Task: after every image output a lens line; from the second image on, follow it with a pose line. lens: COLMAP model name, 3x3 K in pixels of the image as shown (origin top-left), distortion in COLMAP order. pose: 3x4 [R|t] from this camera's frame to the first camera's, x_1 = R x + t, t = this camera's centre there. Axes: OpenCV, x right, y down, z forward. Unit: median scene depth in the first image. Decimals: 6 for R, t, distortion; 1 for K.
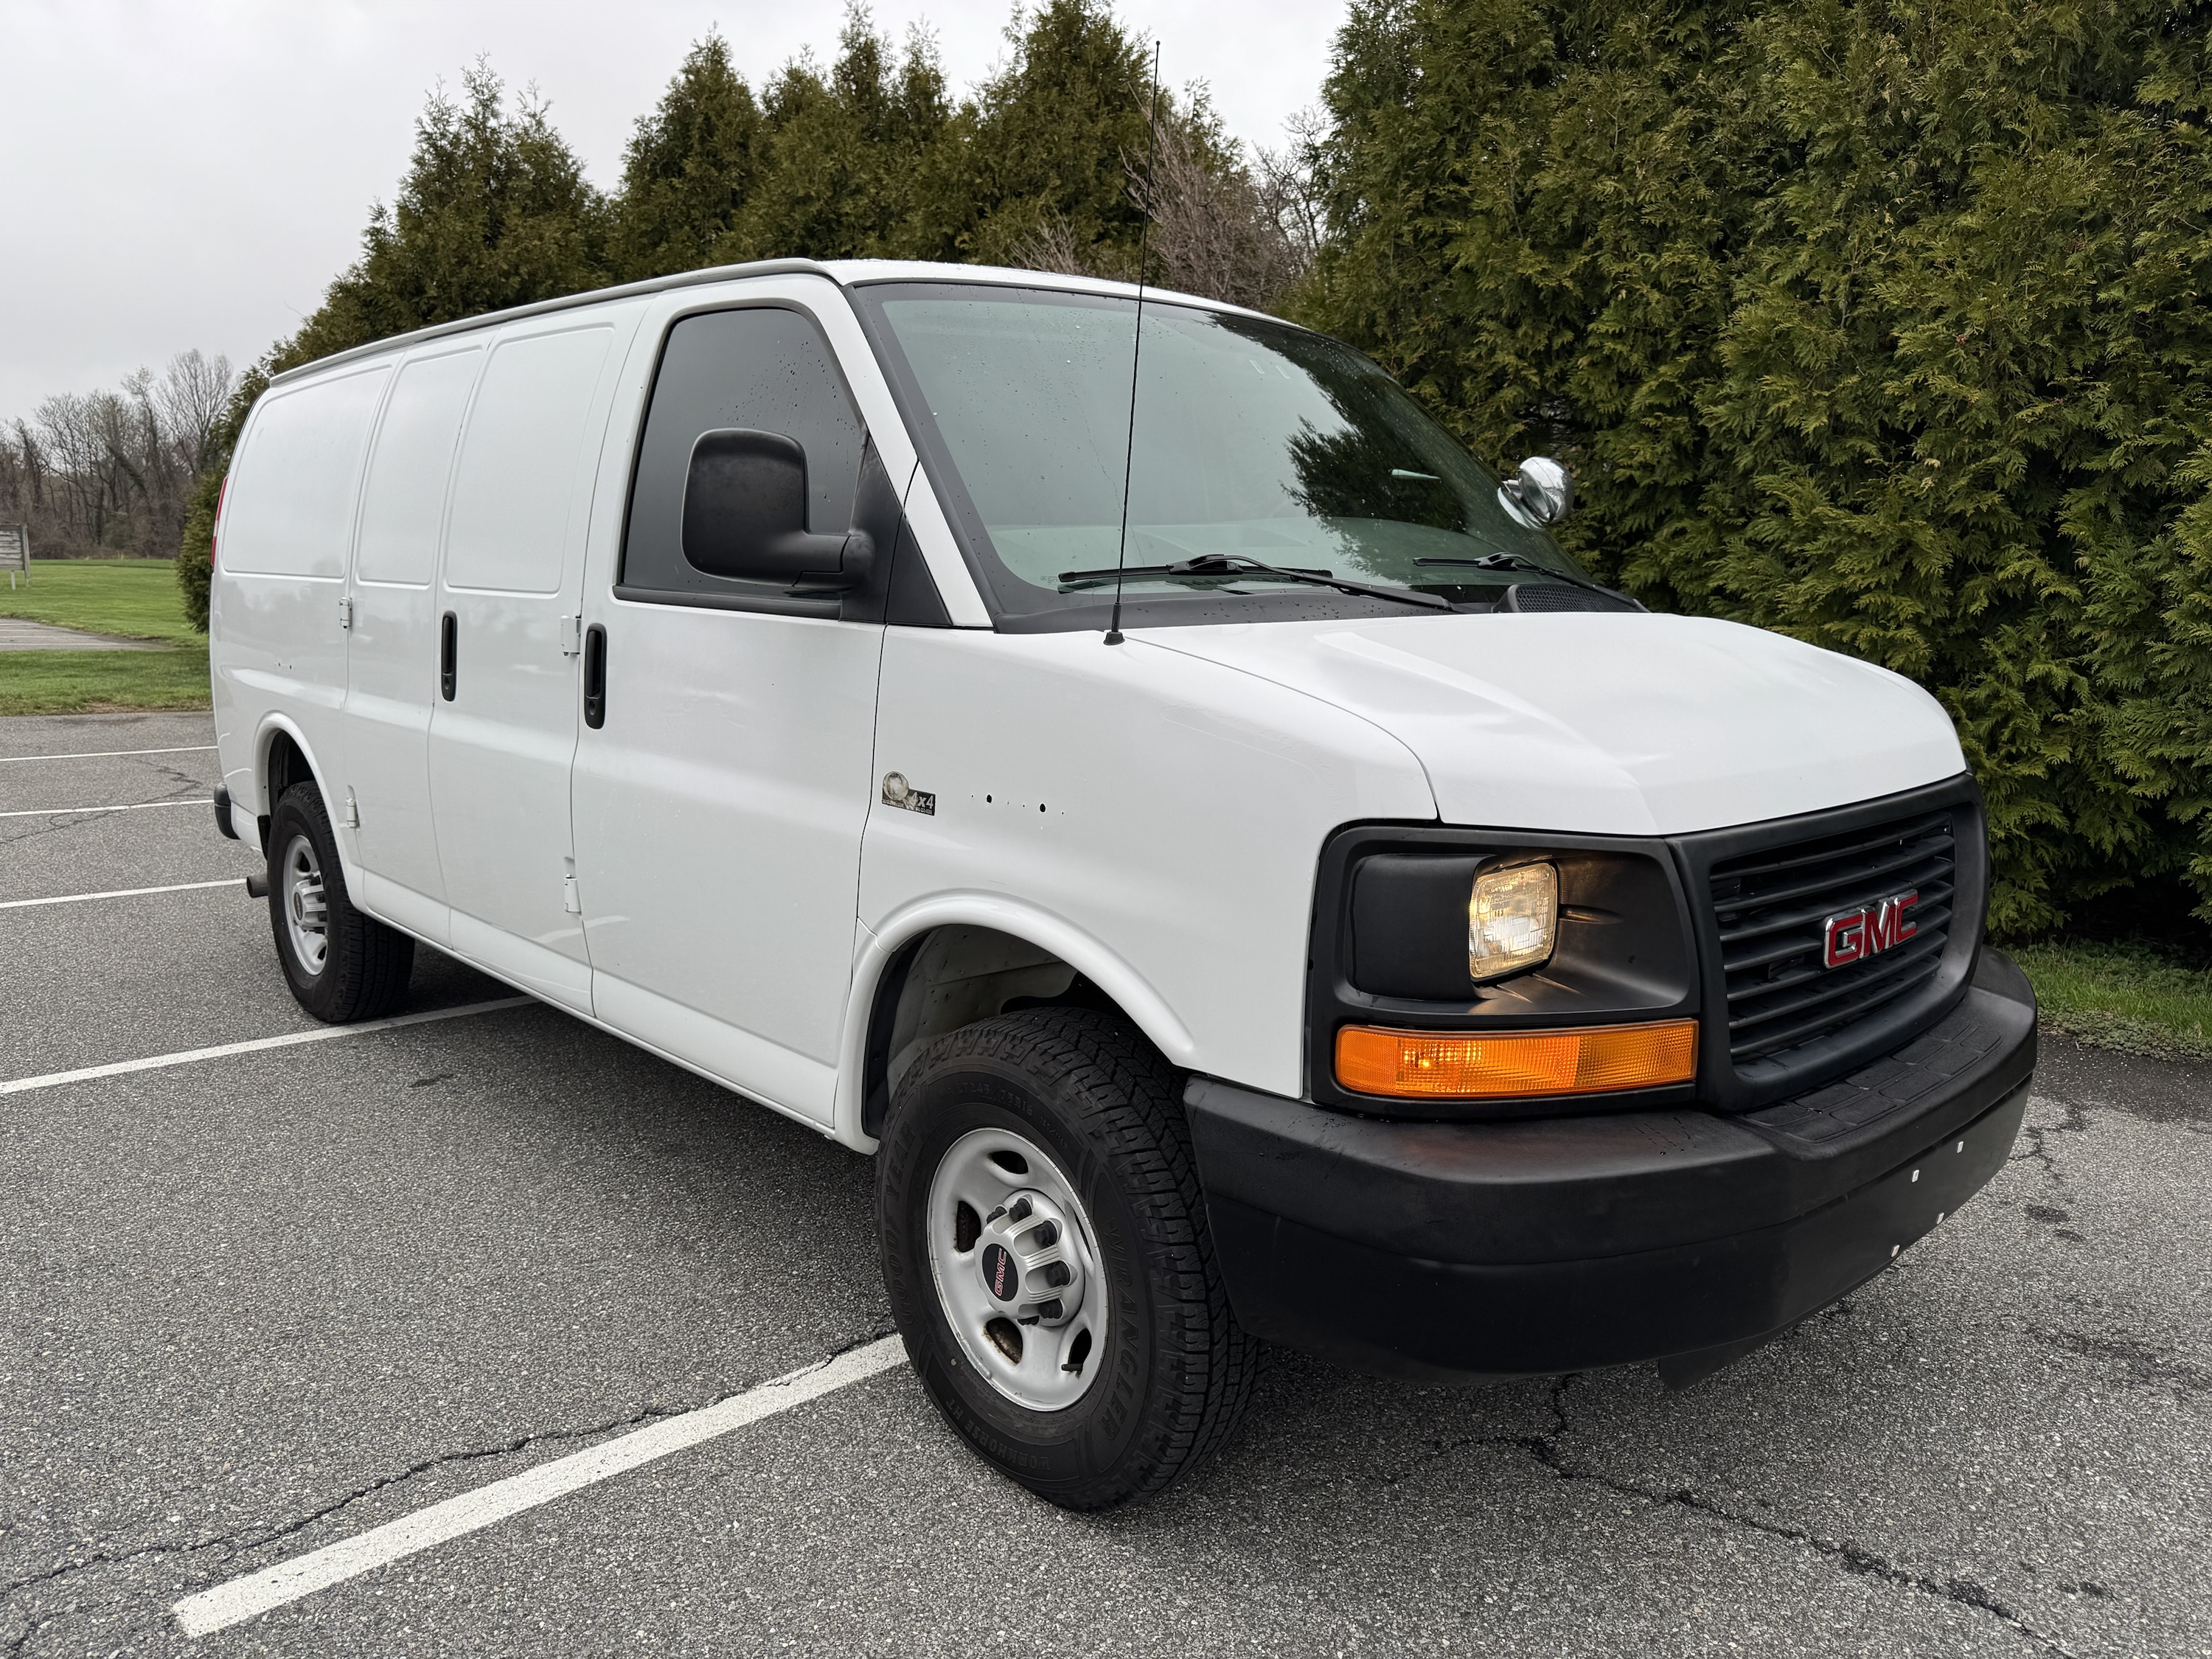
lens RADIAL K [[1571.0, 0, 1111.2], [0, 1571.0, 841.2], [0, 0, 1]] dist [0.019633, -0.022663]
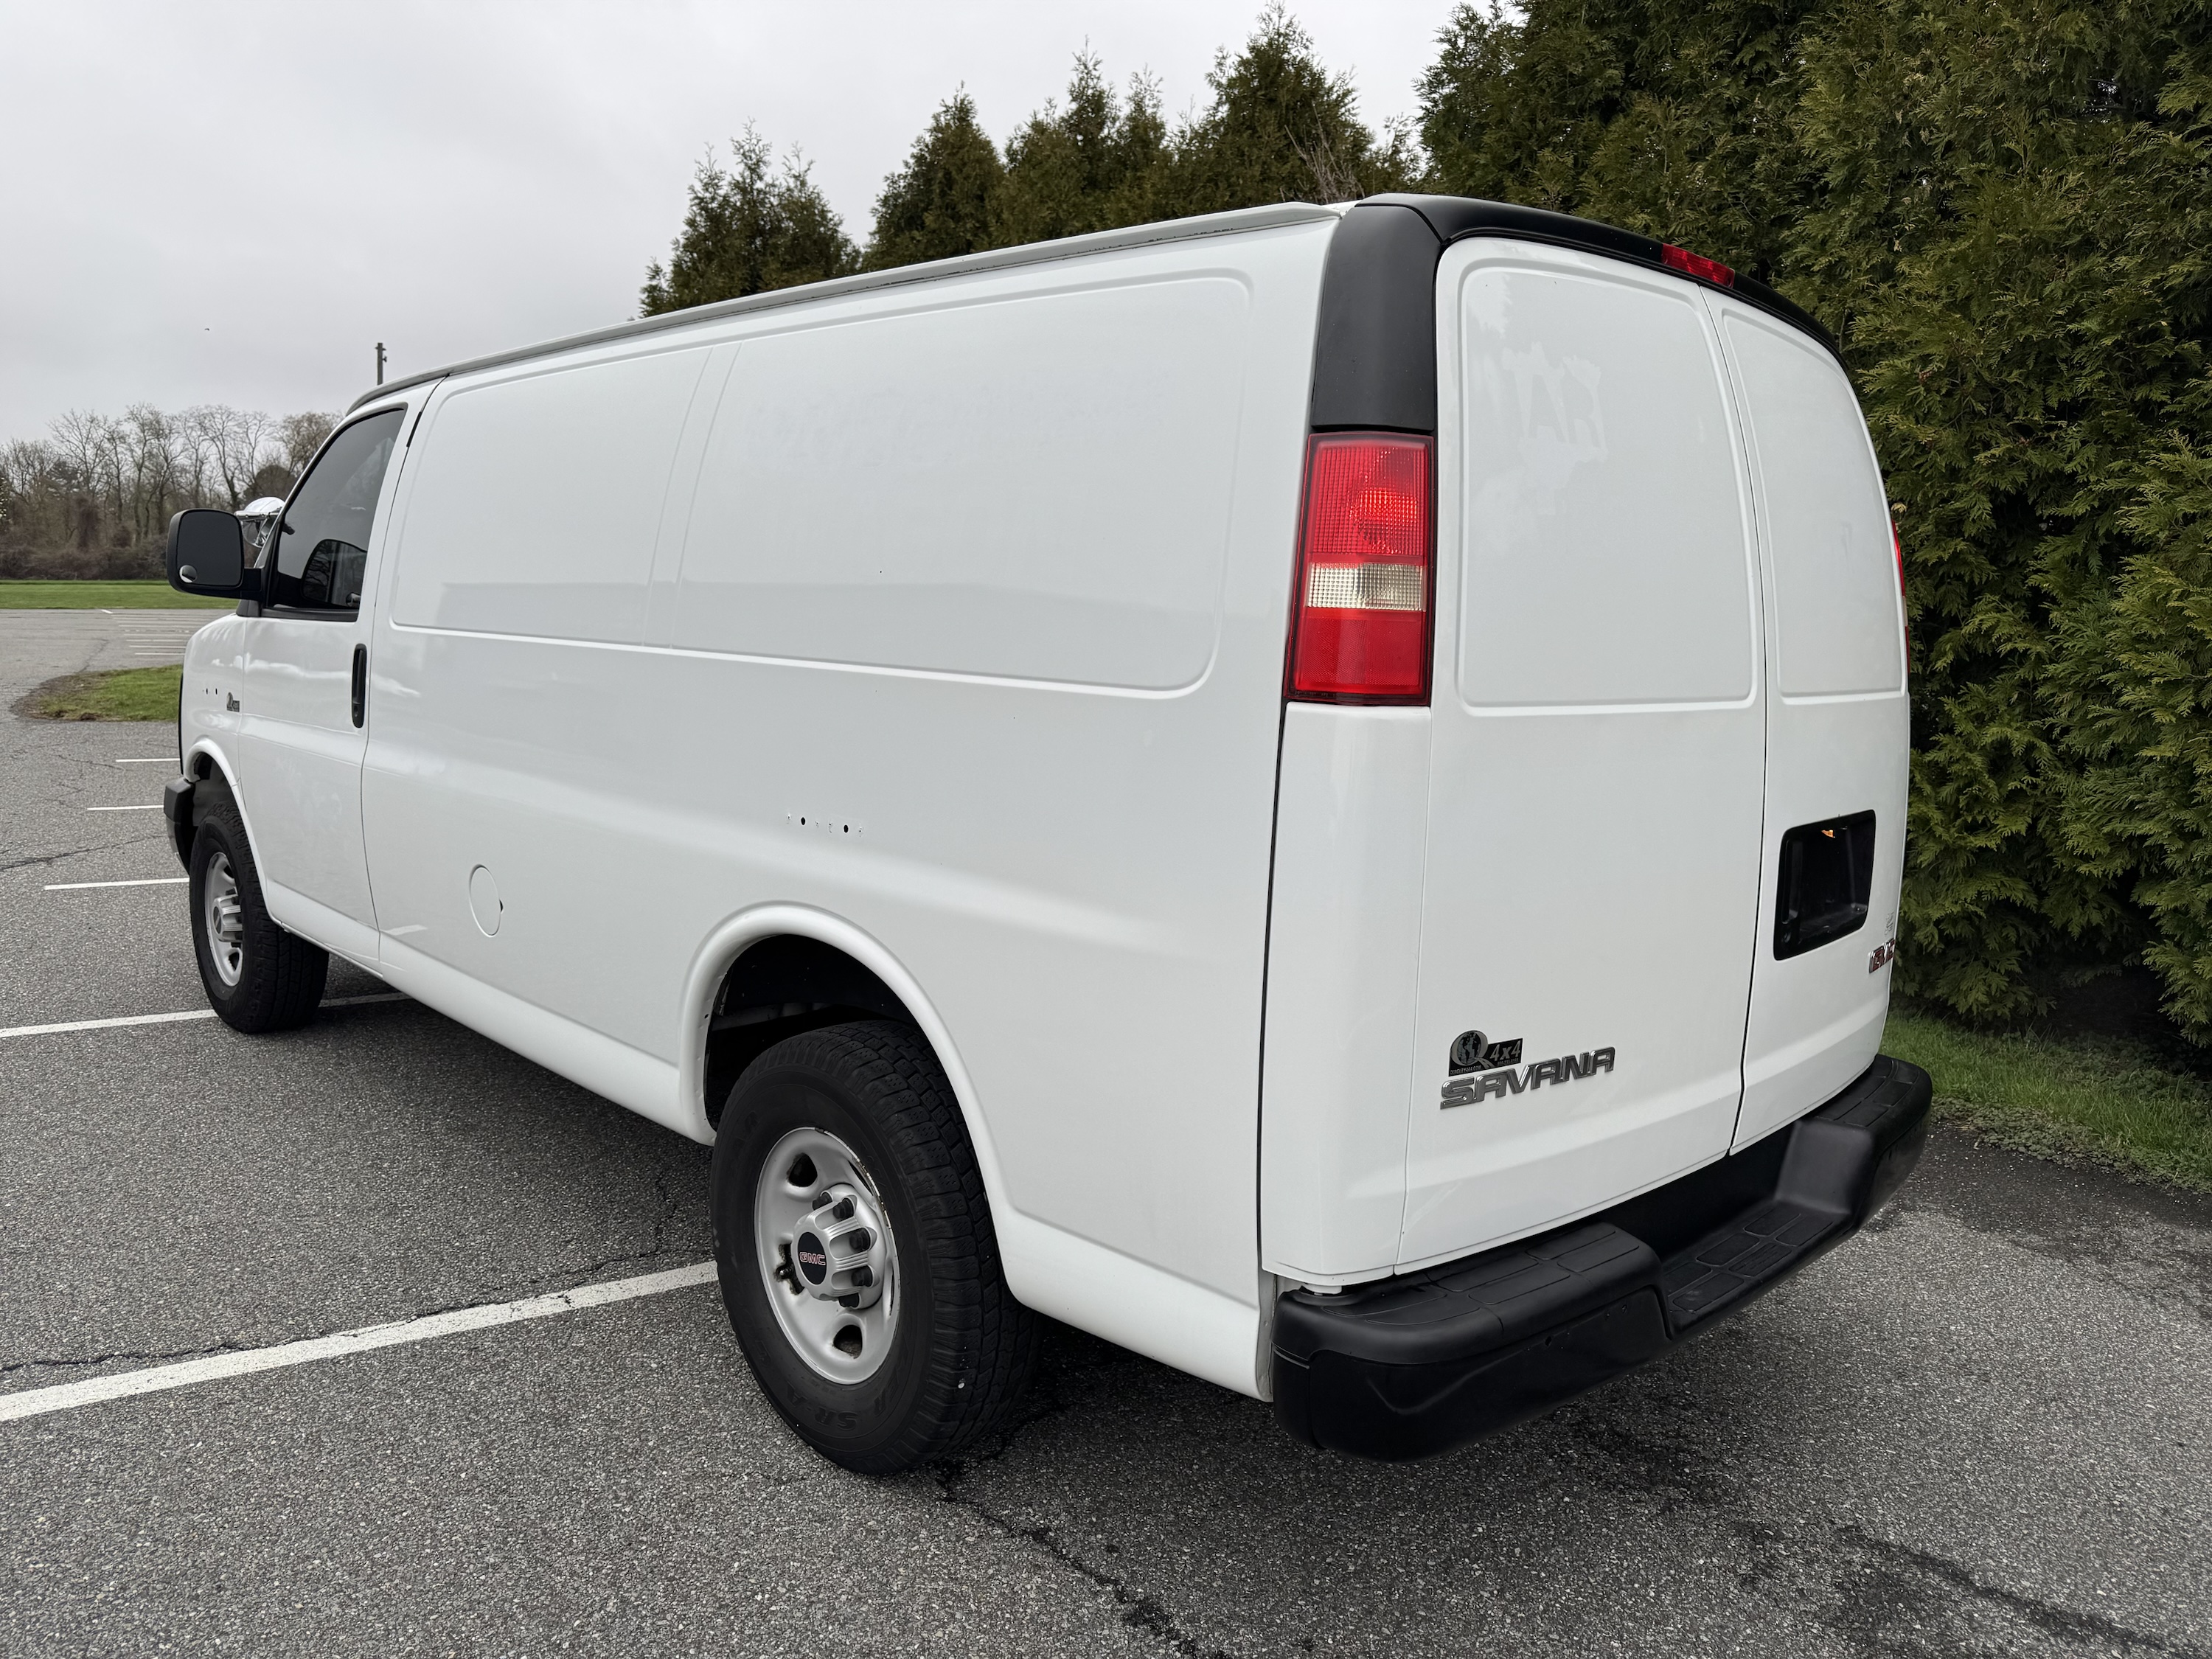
lens RADIAL K [[1571.0, 0, 1111.2], [0, 1571.0, 834.7], [0, 0, 1]] dist [0.019633, -0.022663]
pose [[0.978690, 0.043043, -0.200784, 0.210930], [-0.047503, 0.998719, -0.017445, -0.006943], [0.199775, 0.026611, 0.979480, -0.000181]]
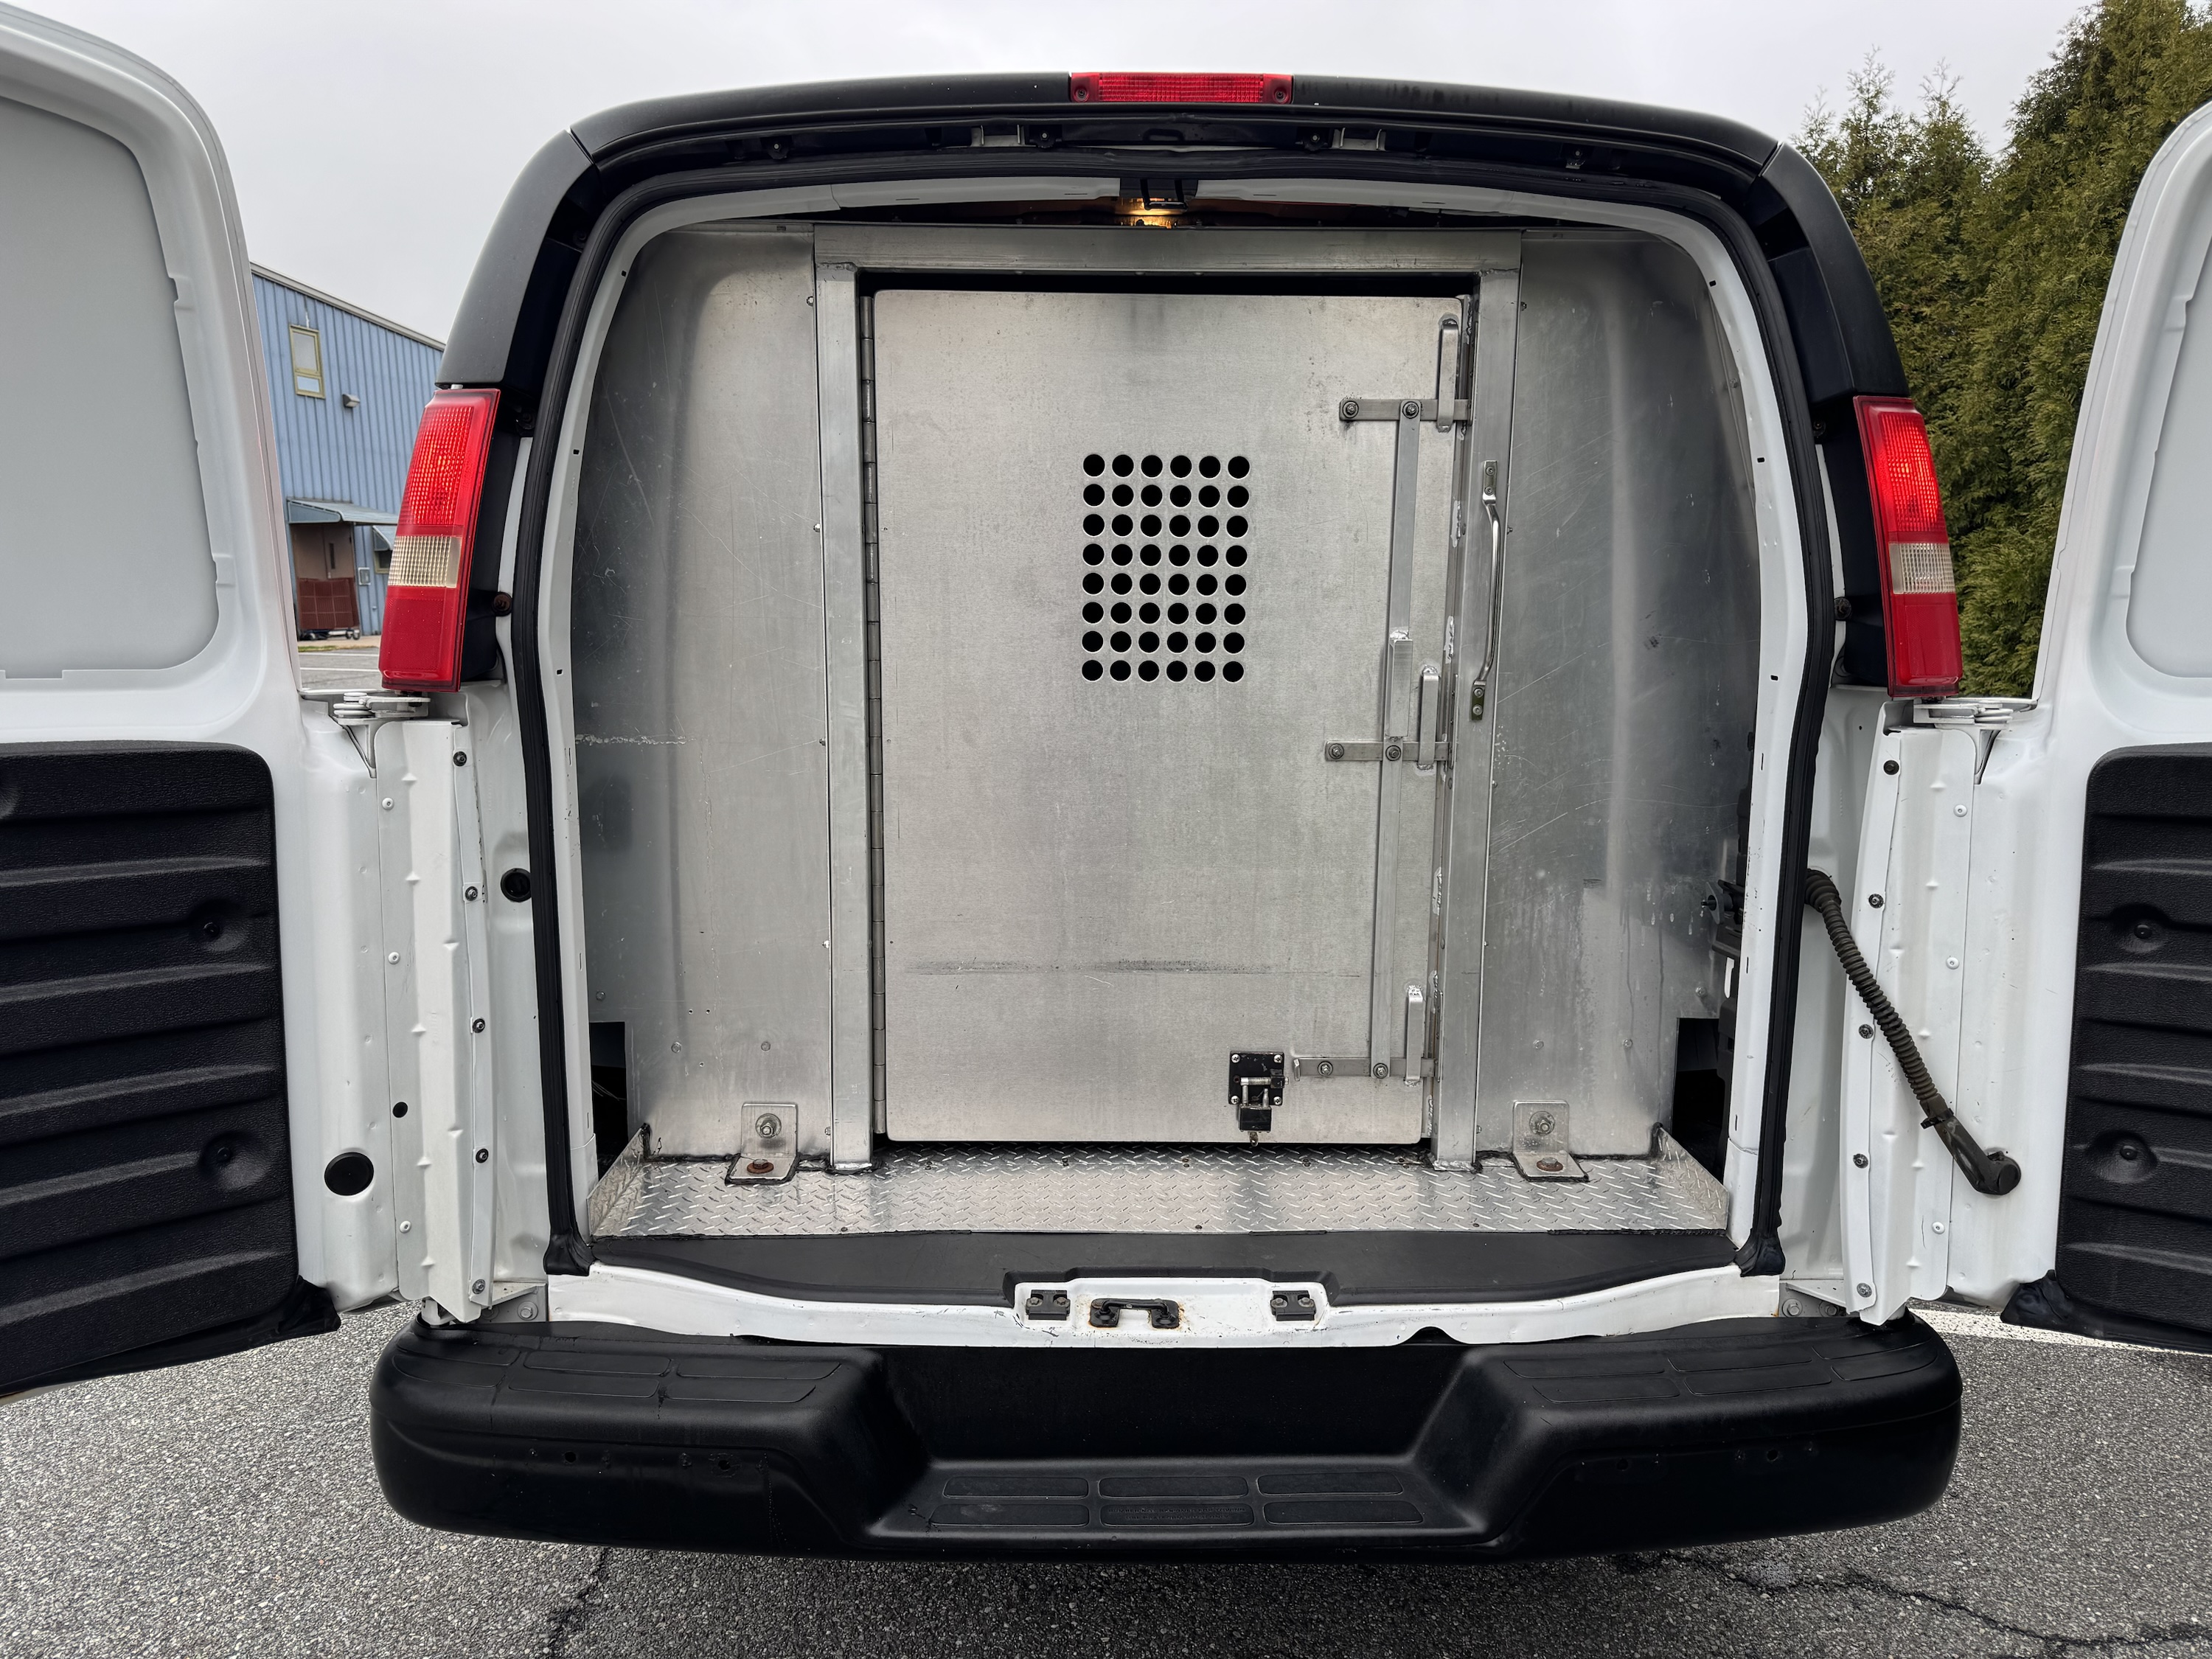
lens RADIAL K [[1571.0, 0, 1103.9], [0, 1571.0, 829.0], [0, 0, 1]] dist [0.019633, -0.022663]
pose [[0.570229, 0.119246, -0.812785, 0.468100], [-0.128003, 0.990221, 0.055475, -0.042609], [0.811452, 0.072405, 0.579916, 0.220184]]
